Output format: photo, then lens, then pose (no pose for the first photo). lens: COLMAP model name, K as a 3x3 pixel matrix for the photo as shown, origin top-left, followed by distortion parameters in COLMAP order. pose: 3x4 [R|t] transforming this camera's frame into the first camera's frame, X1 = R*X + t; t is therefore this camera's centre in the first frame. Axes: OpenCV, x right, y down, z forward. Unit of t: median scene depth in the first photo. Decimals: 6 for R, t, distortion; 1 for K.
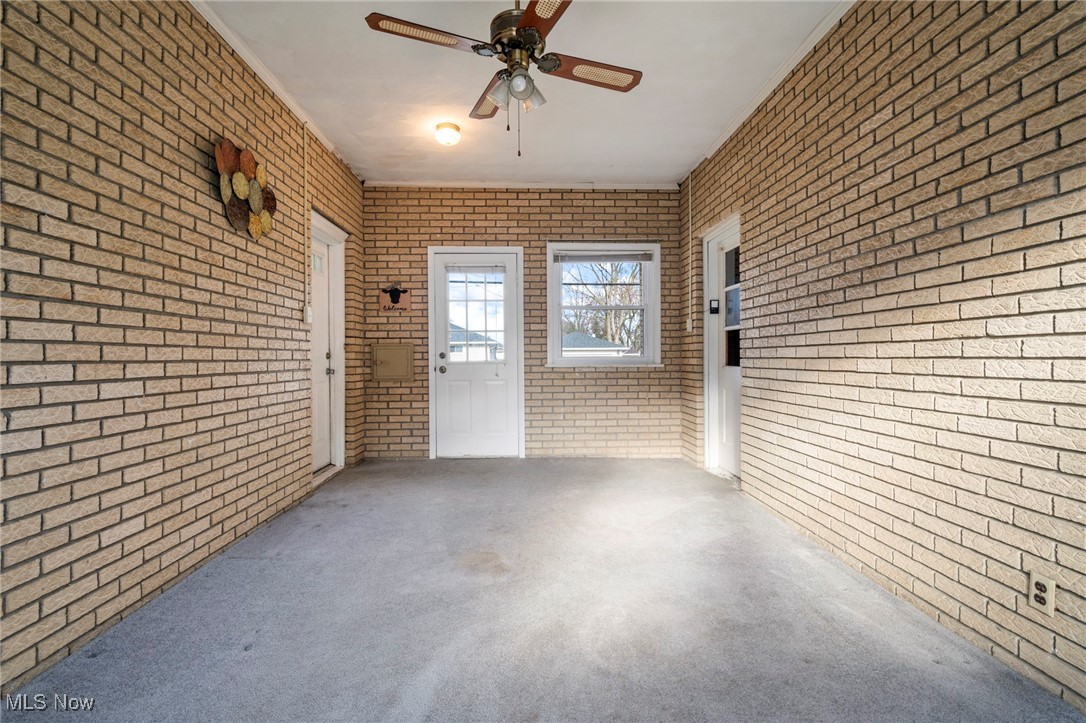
lens RADIAL K [[495.4, 0, 542.6], [0, 495.4, 361.0], [0, 0, 1]] dist [0.000764, 0.000094]
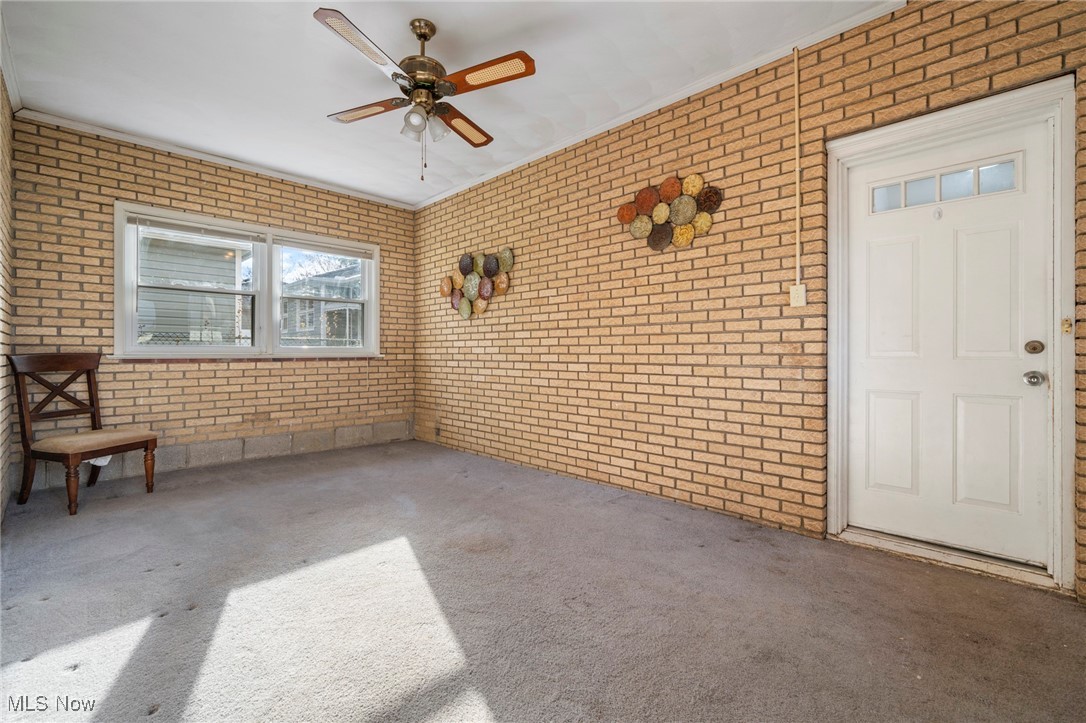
lens RADIAL K [[467.4, 0, 543.0], [0, 467.4, 353.3], [0, 0, 1]] dist [-0.002370, 0.001537]
pose [[-0.732667, 0.006331, -0.680558, 0.520983], [-0.000637, 0.999950, 0.009988, -0.018407], [0.680587, 0.007751, -0.732626, 2.114903]]
